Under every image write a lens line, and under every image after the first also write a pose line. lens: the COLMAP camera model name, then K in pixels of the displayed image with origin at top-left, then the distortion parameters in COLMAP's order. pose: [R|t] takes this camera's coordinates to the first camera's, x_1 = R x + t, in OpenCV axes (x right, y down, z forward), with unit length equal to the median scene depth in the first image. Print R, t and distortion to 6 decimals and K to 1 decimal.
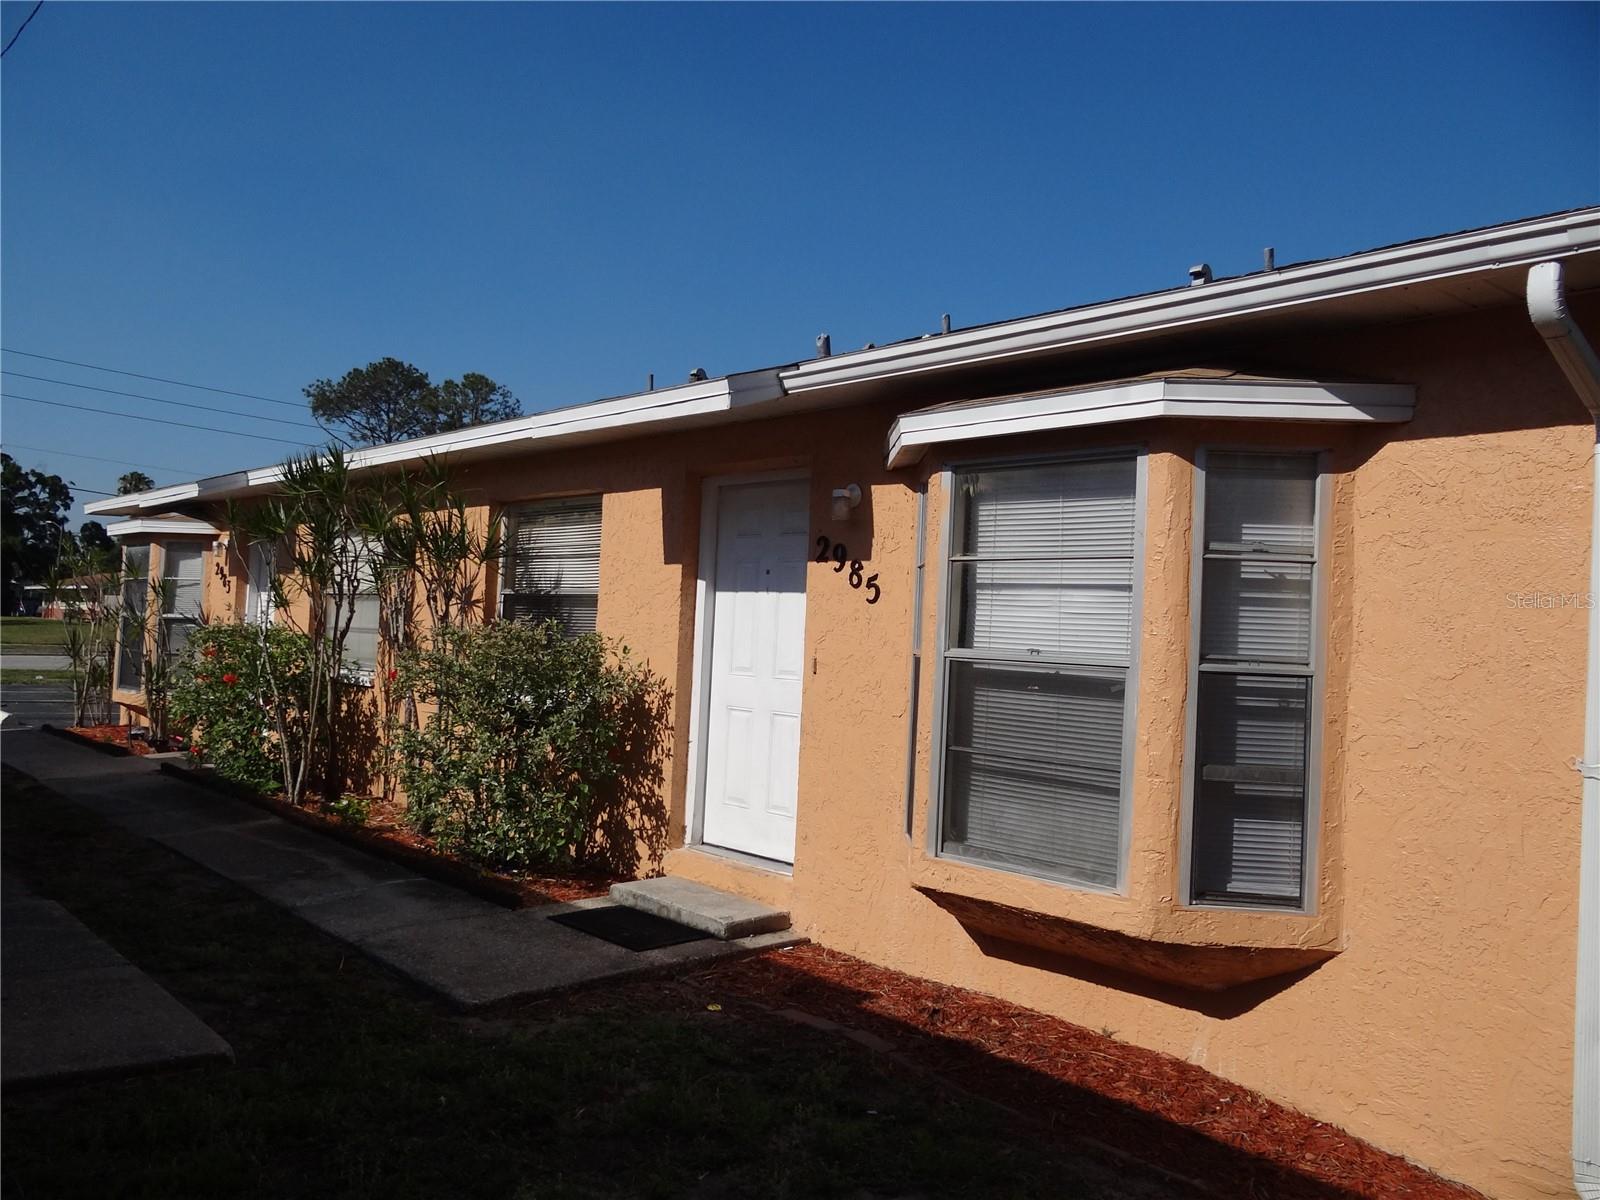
lens RADIAL K [[1245.2, 0, 800.0], [0, 1245.2, 600.0], [0, 0, 1]] dist [-0.000169, 0.012748]
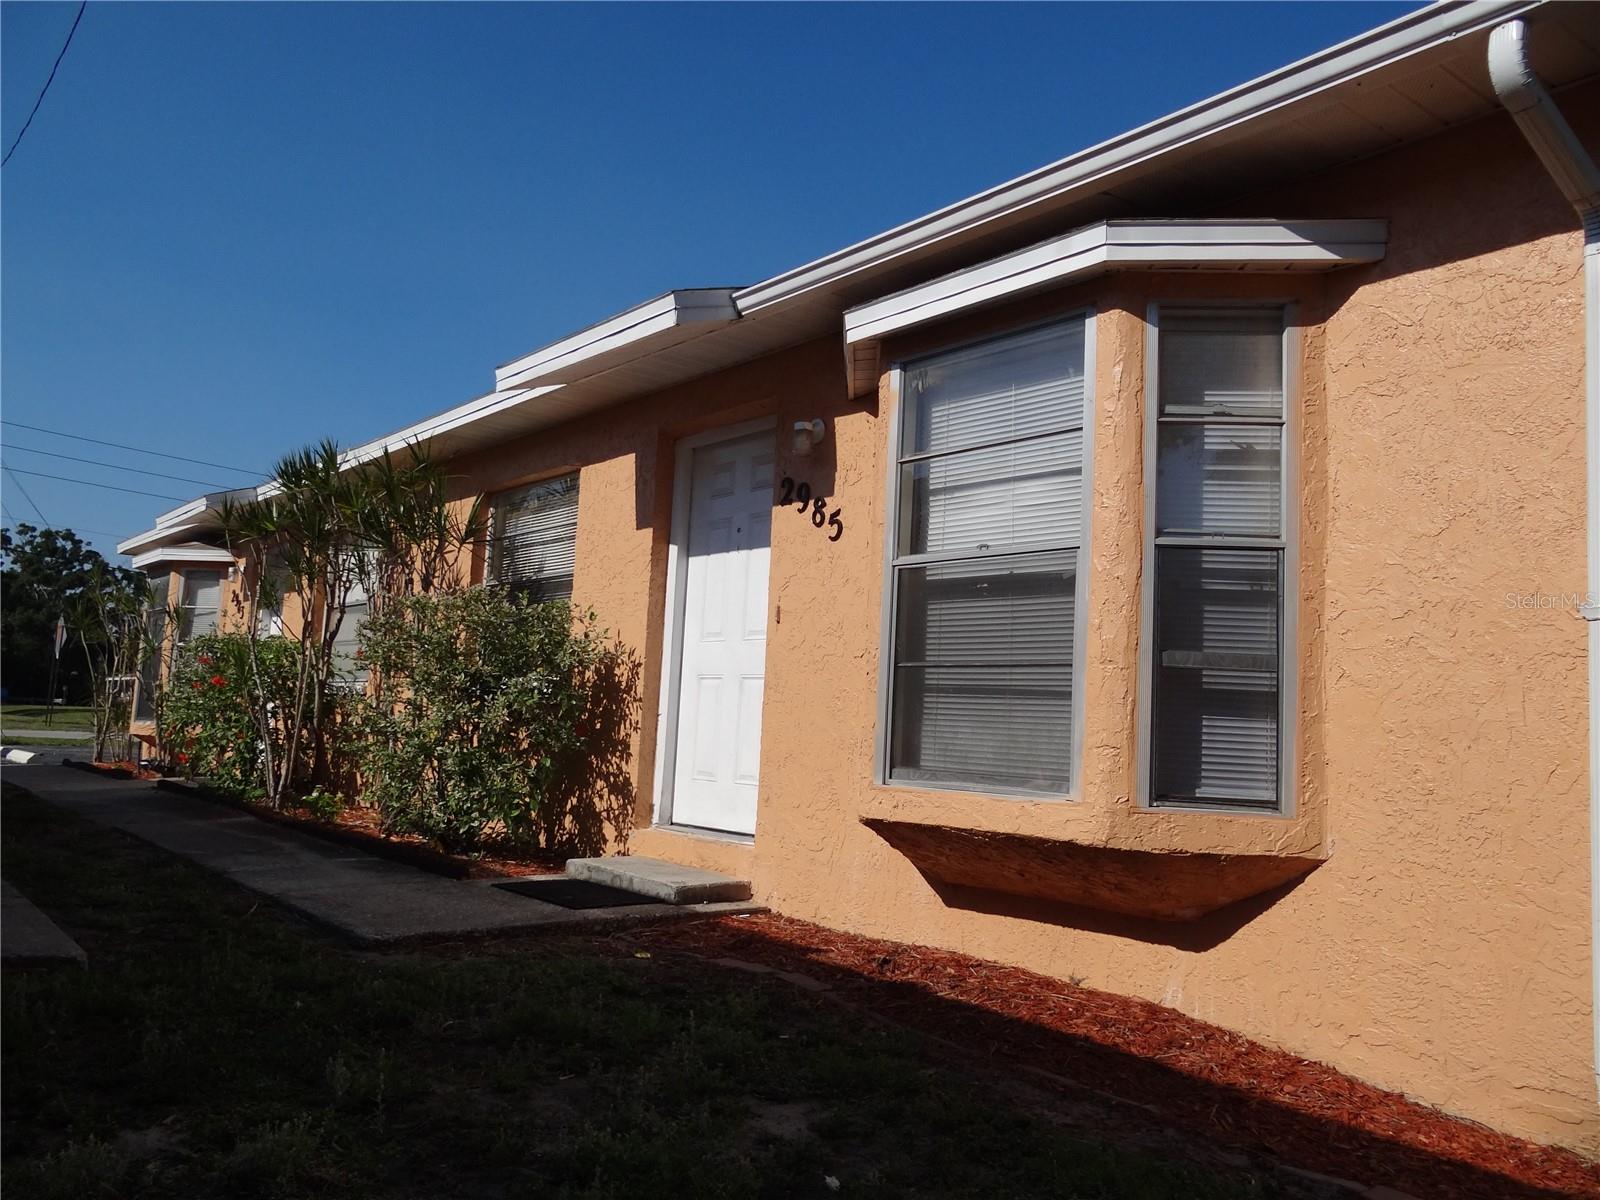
lens RADIAL K [[1245.2, 0, 800.0], [0, 1245.2, 600.0], [0, 0, 1]] dist [-0.000169, 0.012748]
pose [[0.998384, -0.002872, -0.056760, 0.101532], [-0.001981, 0.996356, -0.085275, 0.152187], [0.056798, 0.085249, 0.994739, 0.085266]]
